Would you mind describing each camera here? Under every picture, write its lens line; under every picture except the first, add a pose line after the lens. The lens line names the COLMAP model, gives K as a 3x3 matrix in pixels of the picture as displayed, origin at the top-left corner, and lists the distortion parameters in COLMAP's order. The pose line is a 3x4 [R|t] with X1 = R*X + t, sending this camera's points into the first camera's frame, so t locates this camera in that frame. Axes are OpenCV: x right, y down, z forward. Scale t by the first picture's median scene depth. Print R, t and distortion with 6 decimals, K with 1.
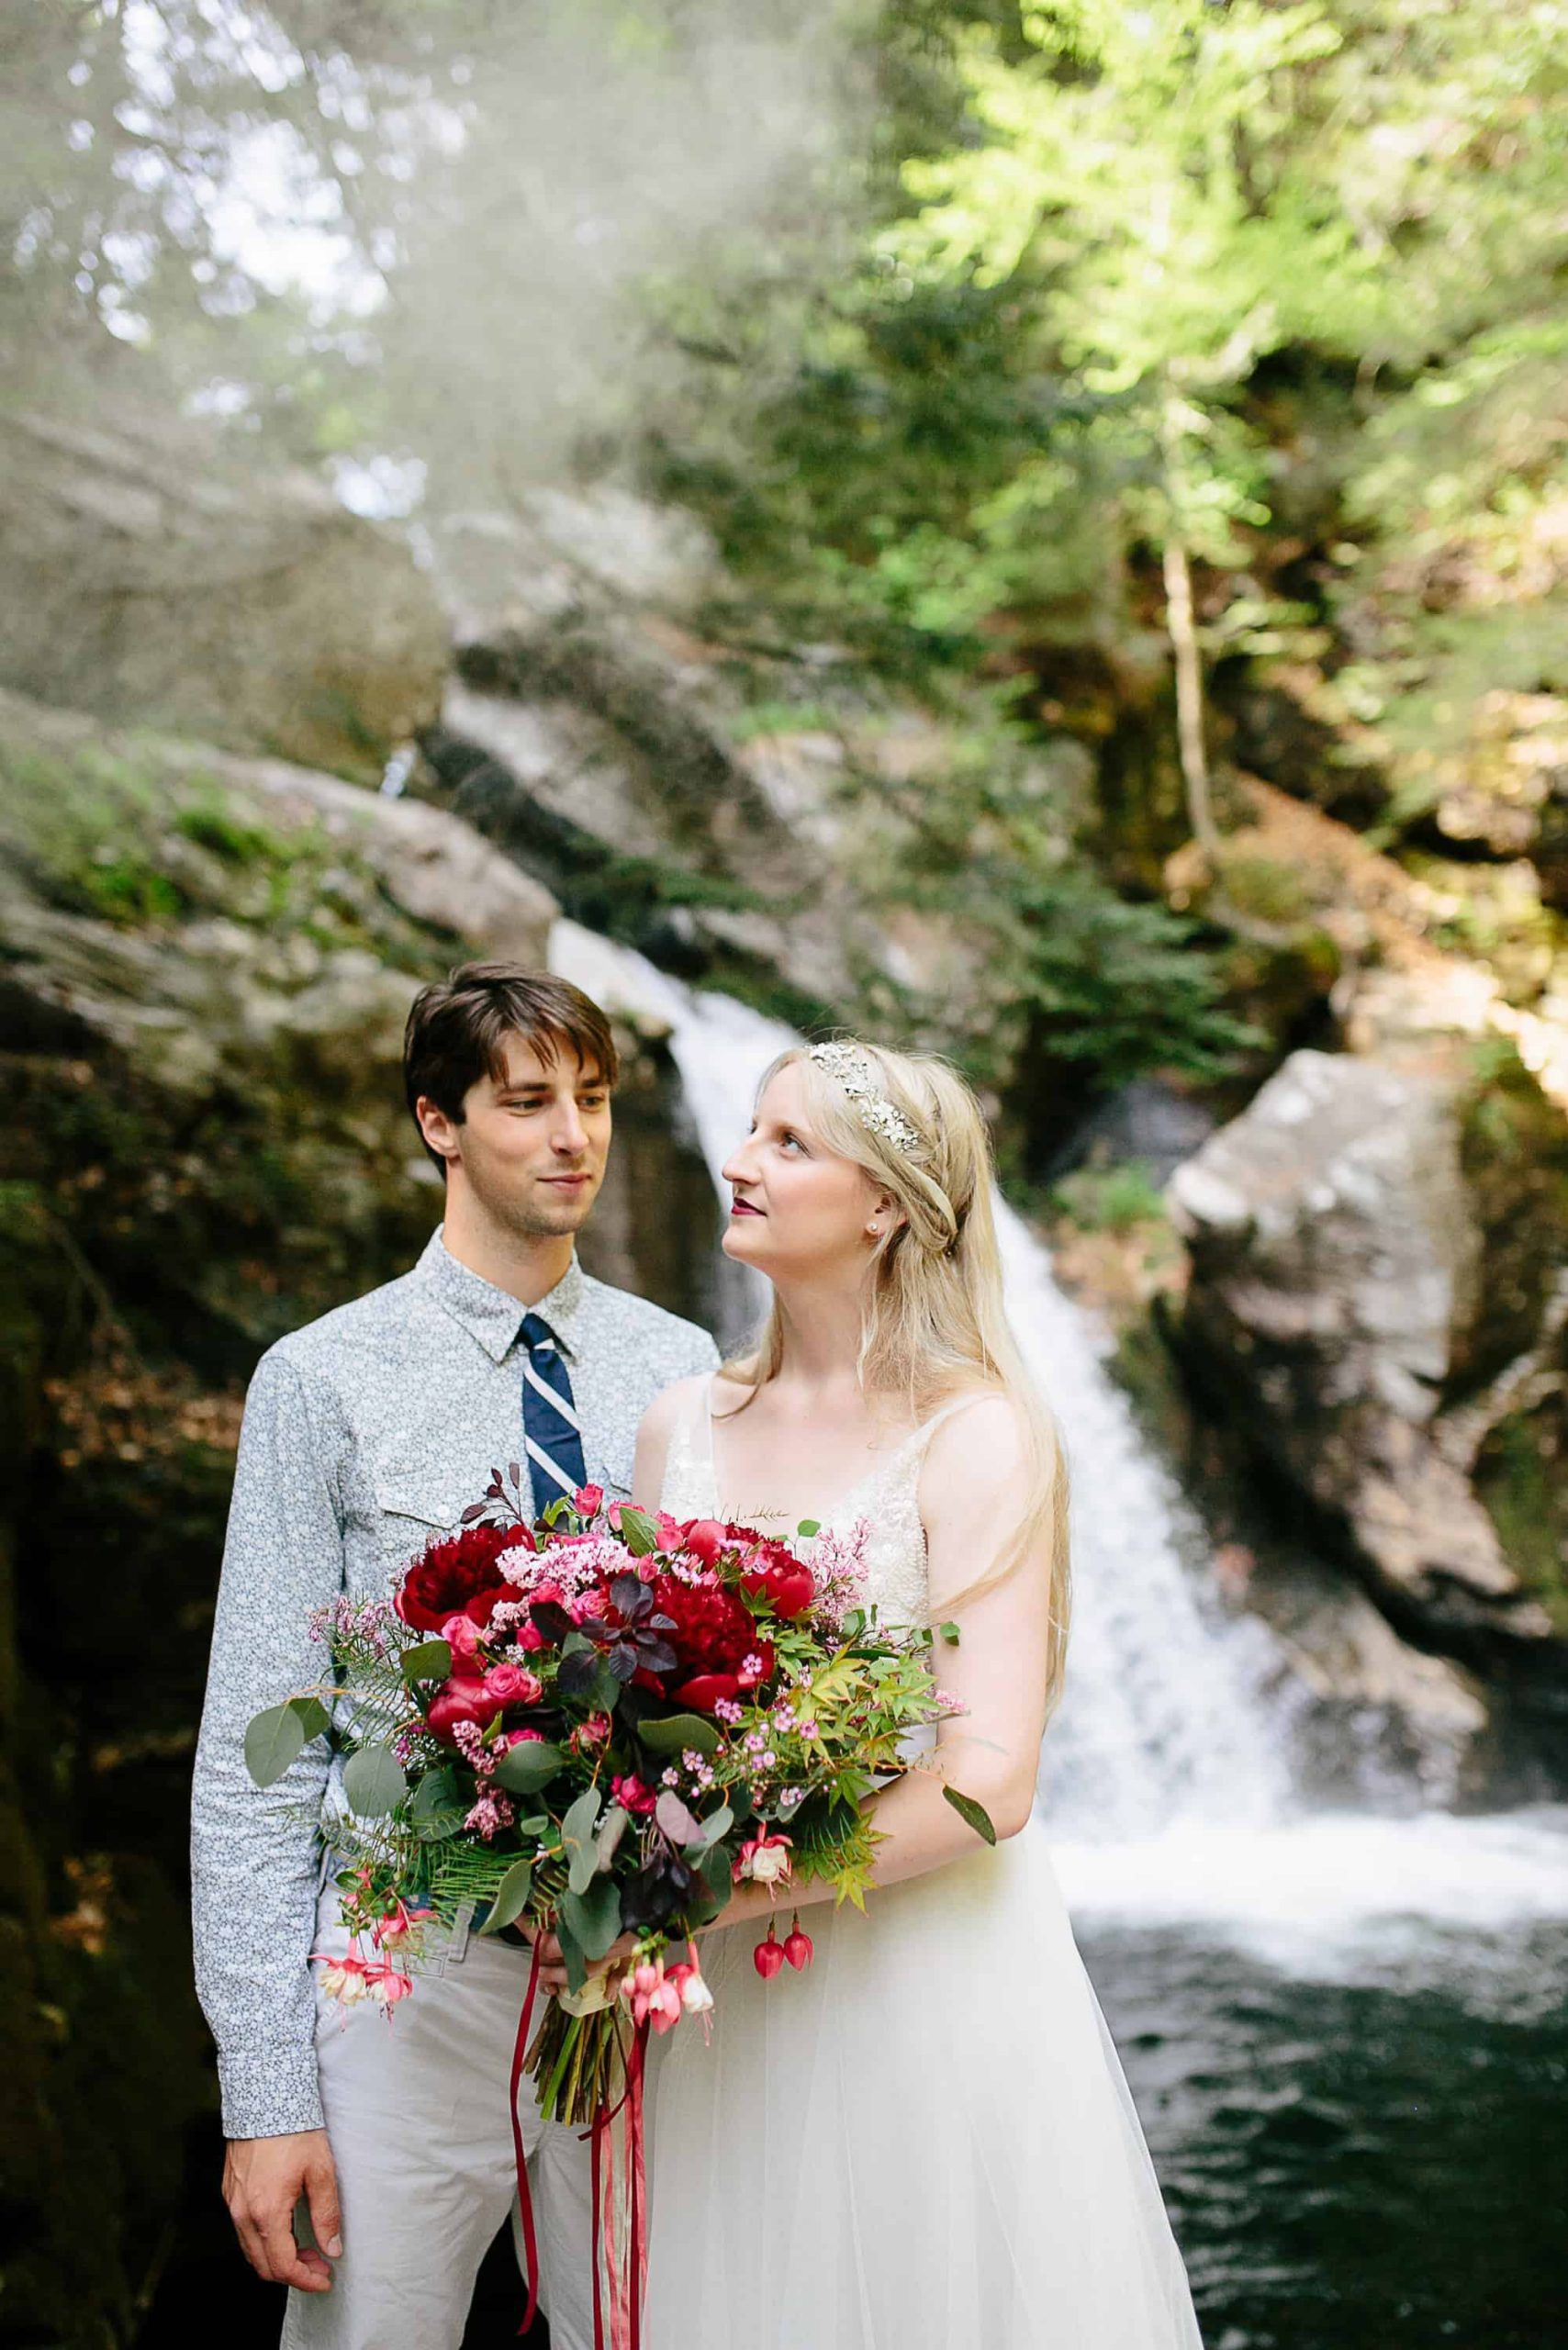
lens RADIAL K [[2255.2, 0, 793.6], [0, 2255.2, 1162.4], [0, 0, 1]] dist [-0.064393, 0.104335]
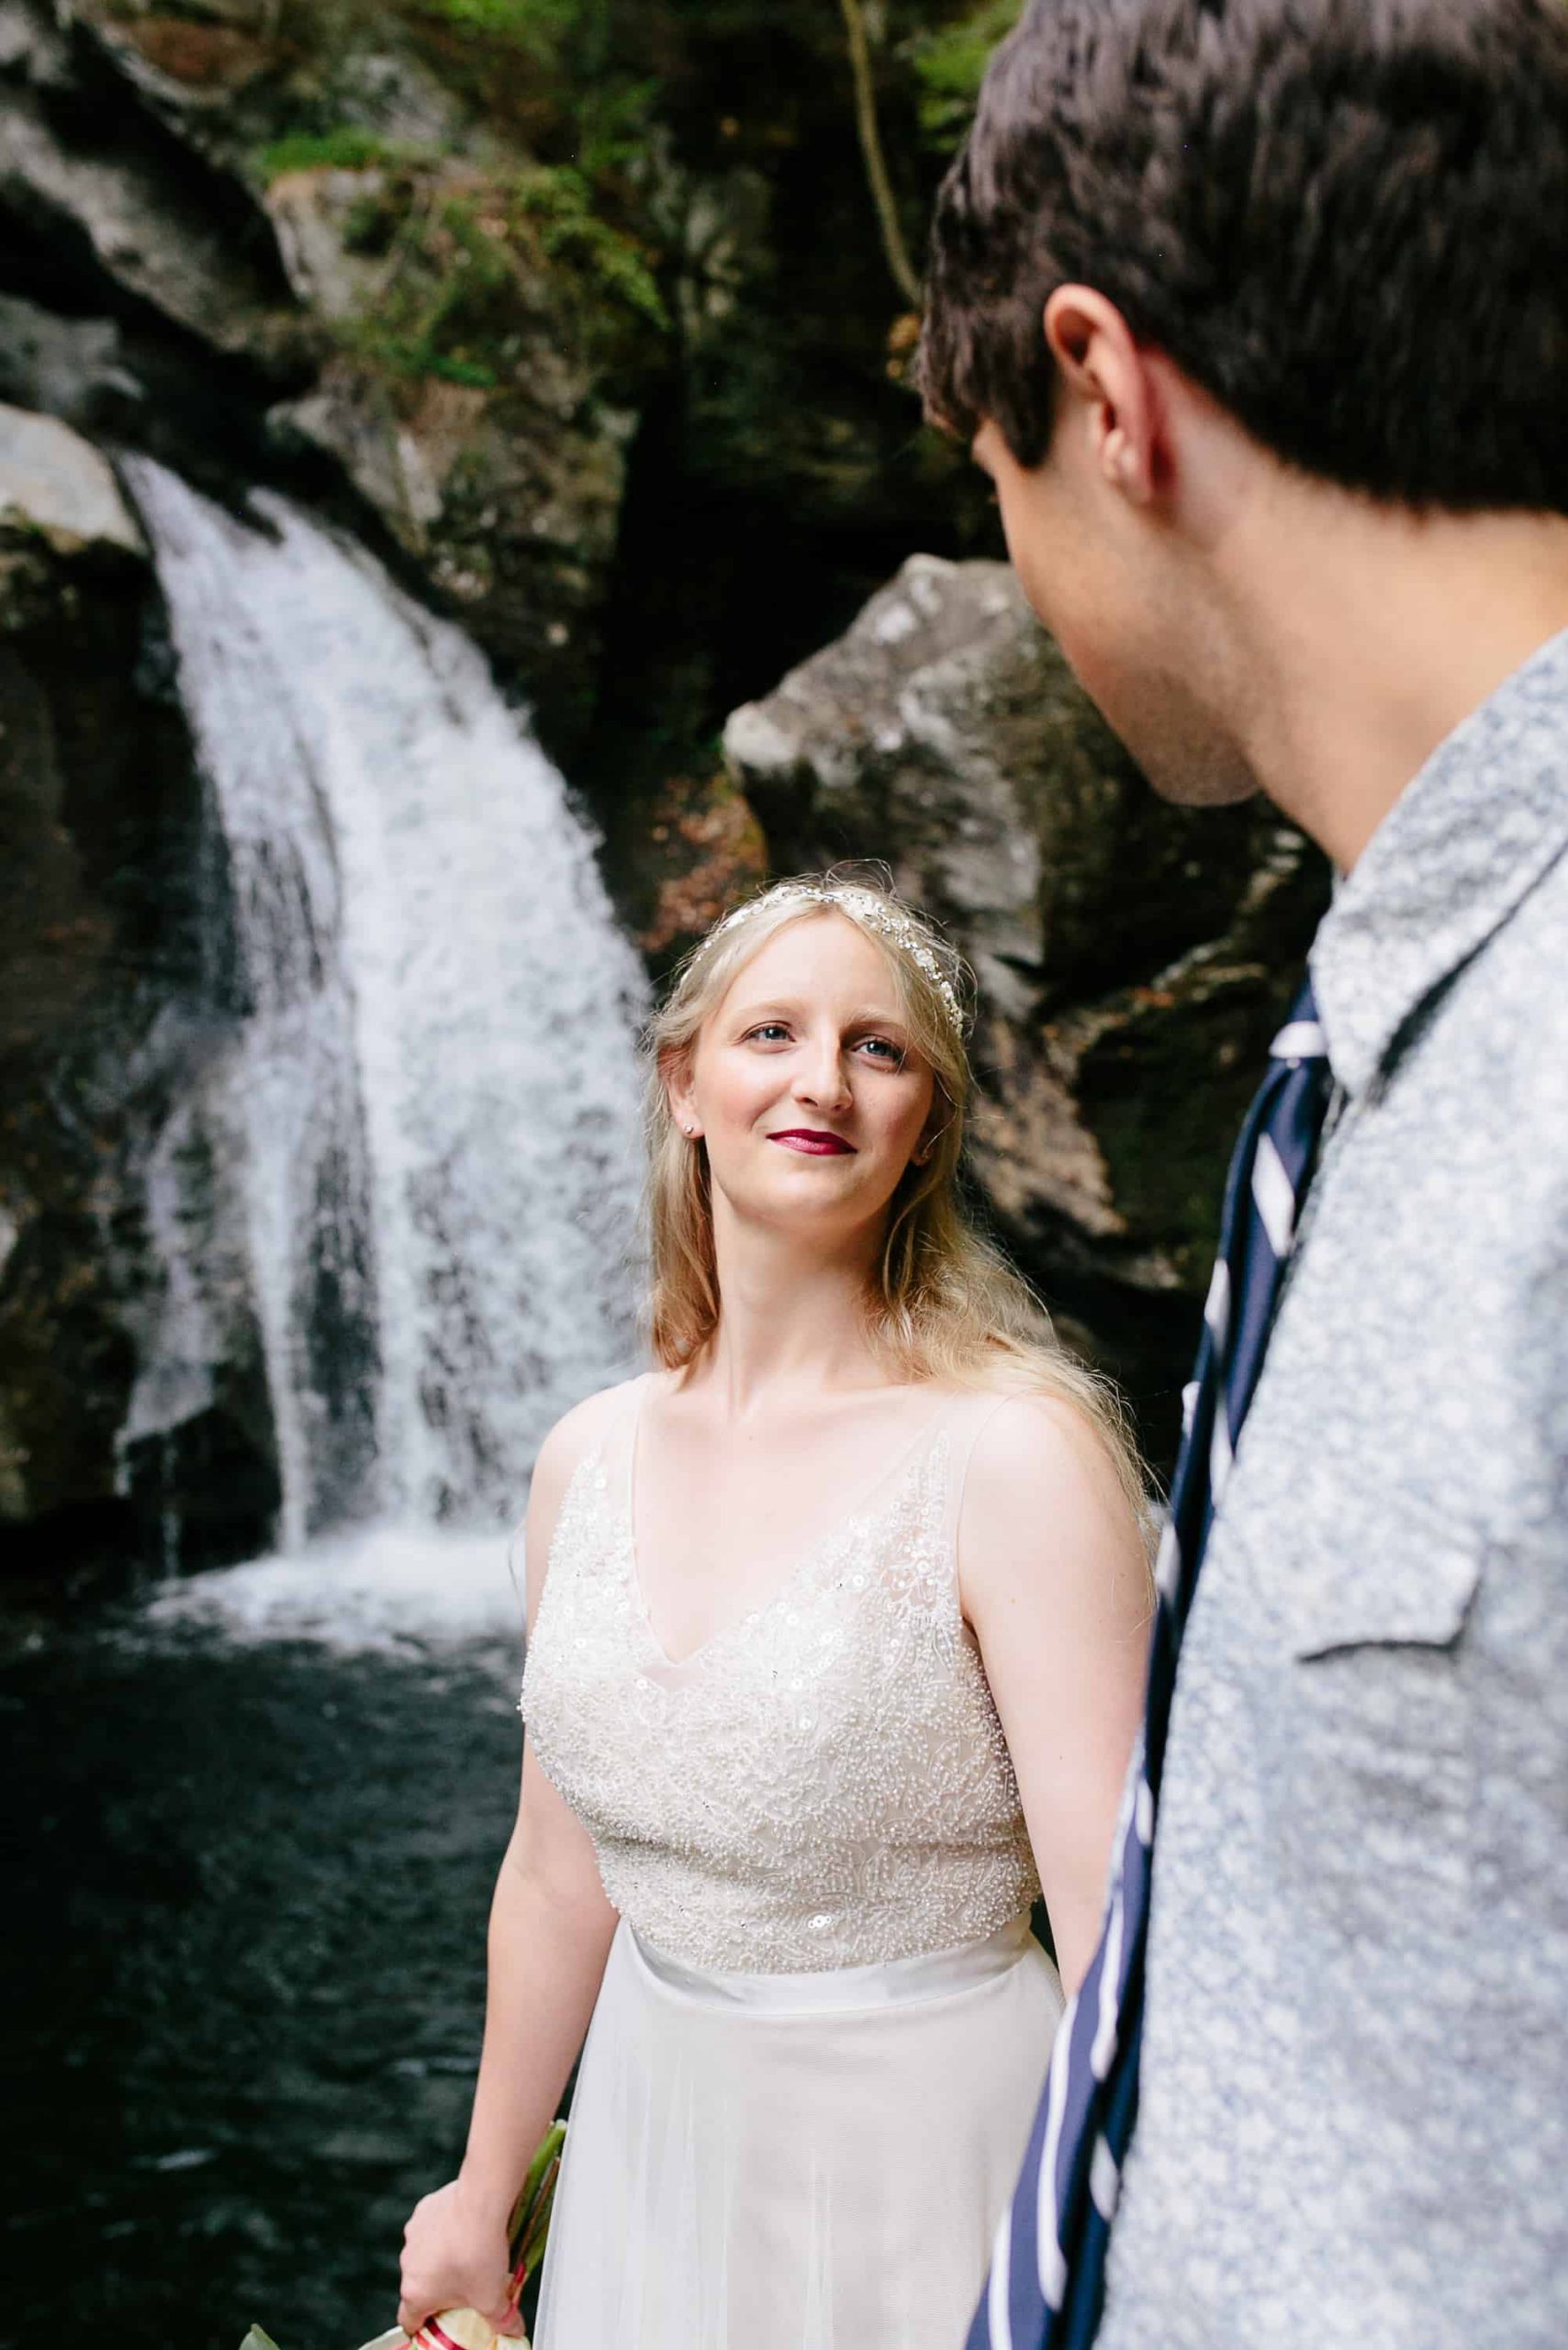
lens RADIAL K [[2242.6, 0, 784.0], [0, 2242.6, 1175.0], [0, 0, 1]] dist [-0.069028, 0.114188]
pose [[0.983319, 0.018475, -0.180951, 0.495054], [0.017405, 0.980706, 0.194712, 0.017772], [0.181057, -0.194613, 0.964025, 0.304835]]
